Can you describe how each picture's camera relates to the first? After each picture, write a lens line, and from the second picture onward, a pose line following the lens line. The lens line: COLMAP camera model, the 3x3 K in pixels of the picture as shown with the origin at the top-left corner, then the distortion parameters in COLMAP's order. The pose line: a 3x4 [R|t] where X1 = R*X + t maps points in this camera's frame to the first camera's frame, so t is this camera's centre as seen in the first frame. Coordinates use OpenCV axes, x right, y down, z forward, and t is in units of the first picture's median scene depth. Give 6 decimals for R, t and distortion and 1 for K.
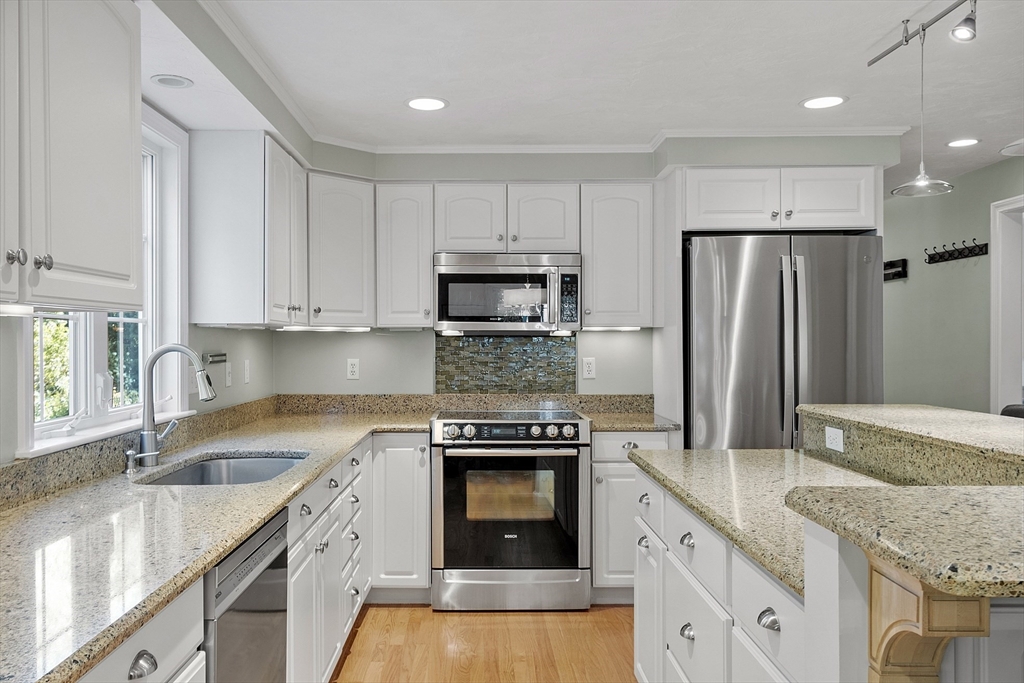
lens RADIAL K [[823.9, 0, 485.9], [0, 823.9, 342.8], [0, 0, 1]] dist [0.007418, 0.000947]
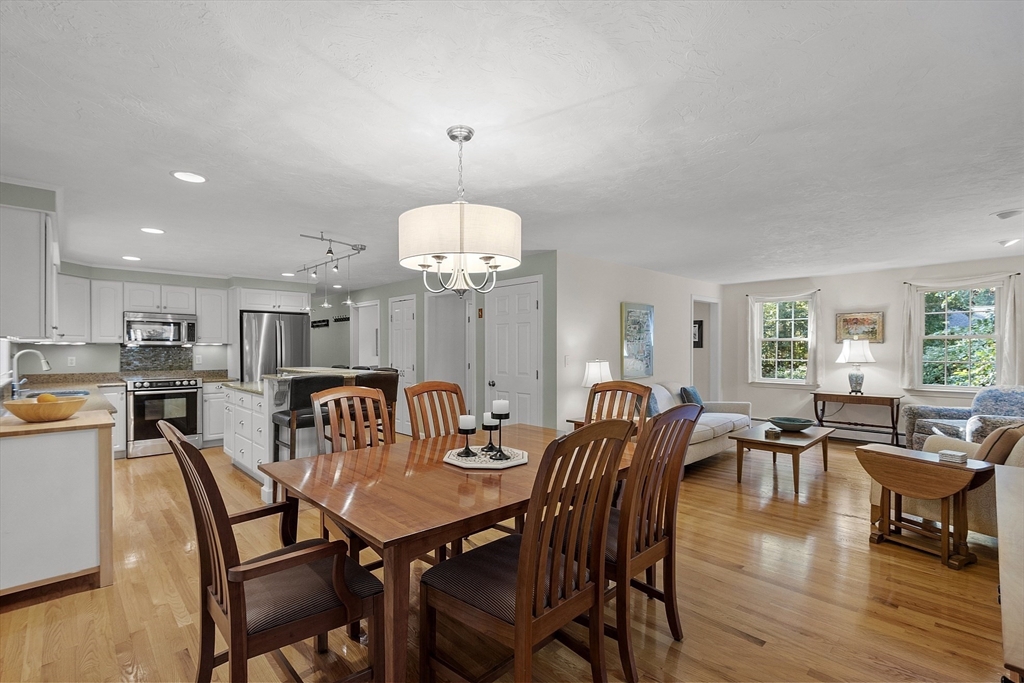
lens RADIAL K [[466.5, 0, 493.1], [0, 466.5, 351.3], [0, 0, 1]] dist [0.002924, -0.000028]
pose [[0.738933, -0.002454, 0.673774, -0.196117], [0.002315, 0.999997, 0.001104, 0.006286], [-0.673774, 0.000744, 0.738937, -0.755960]]
